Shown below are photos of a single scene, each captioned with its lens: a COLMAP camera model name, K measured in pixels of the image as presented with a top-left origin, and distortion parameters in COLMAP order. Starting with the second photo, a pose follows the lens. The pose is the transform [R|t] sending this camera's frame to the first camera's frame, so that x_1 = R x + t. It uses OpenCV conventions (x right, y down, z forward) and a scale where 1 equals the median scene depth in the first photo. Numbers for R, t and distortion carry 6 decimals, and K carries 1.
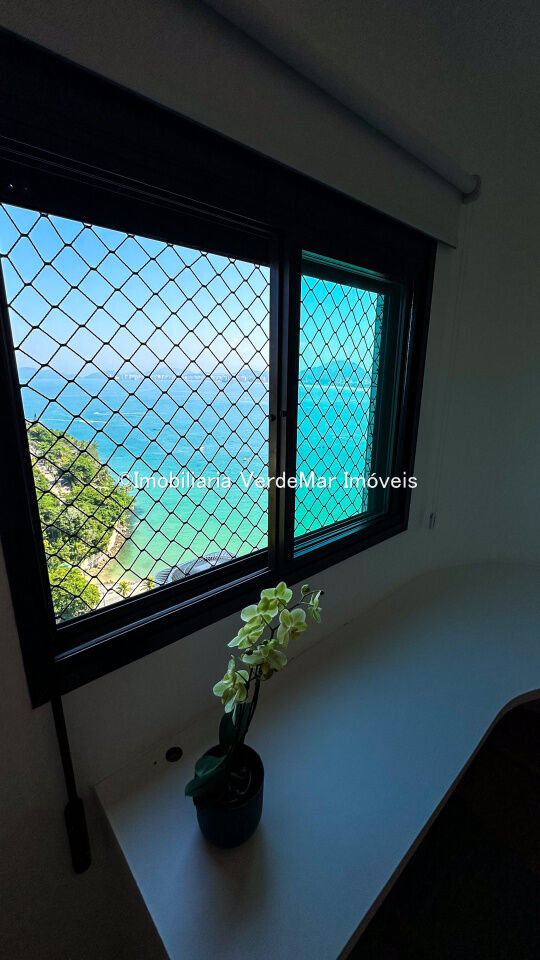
lens RADIAL K [[390.2, 0, 270.0], [0, 390.2, 480.0], [0, 0, 1]] dist [0.000748, 0.000256]
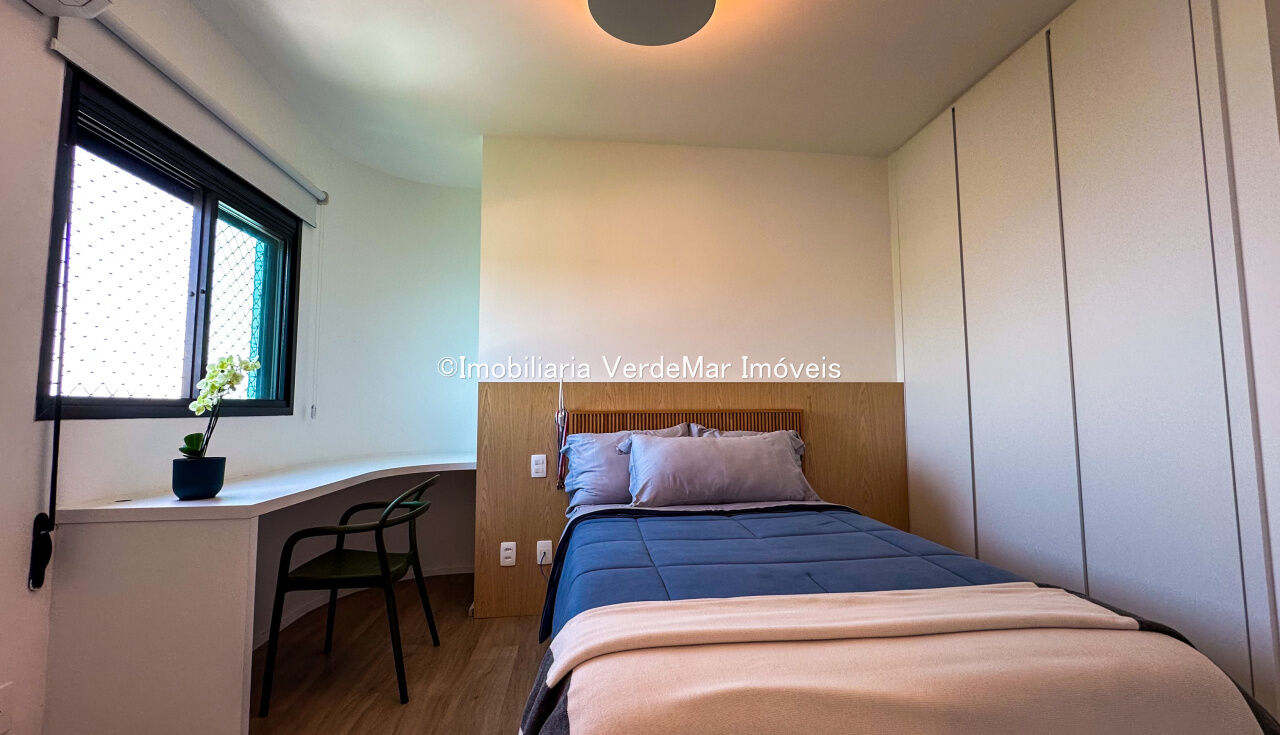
lens RADIAL K [[537.3, 0, 655.5], [0, 537.3, 366.1], [0, 0, 1]] dist [-0.001599, -0.000180]
pose [[0.555540, 0.060802, 0.829264, -0.657691], [0.223371, 0.949749, -0.219277, 0.898692], [-0.800925, 0.307051, 0.514042, -1.303674]]
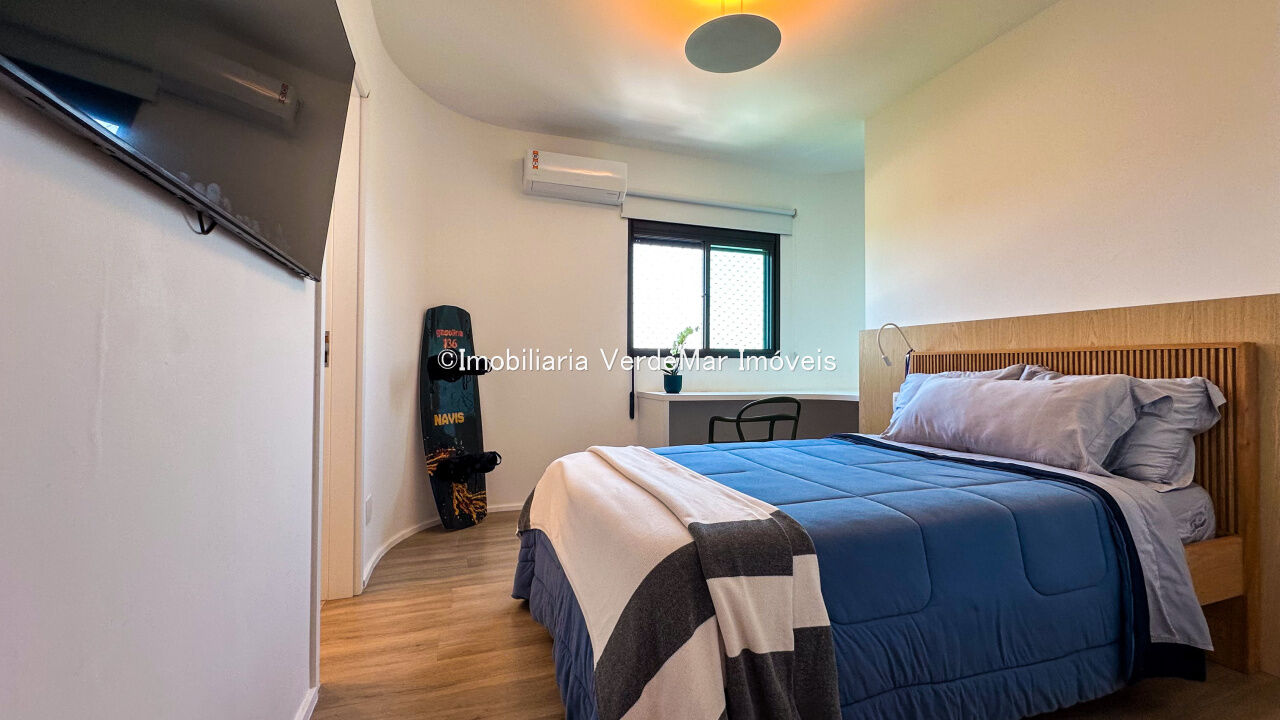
lens RADIAL K [[520.3, 0, 640.0], [0, 520.3, 360.0], [0, 0, 1]] dist [0.000748, 0.000256]
pose [[0.926795, -0.004152, -0.375544, 0.989668], [-0.098946, 0.961913, -0.254820, 1.290978], [0.362299, 0.273325, 0.891086, -2.423367]]
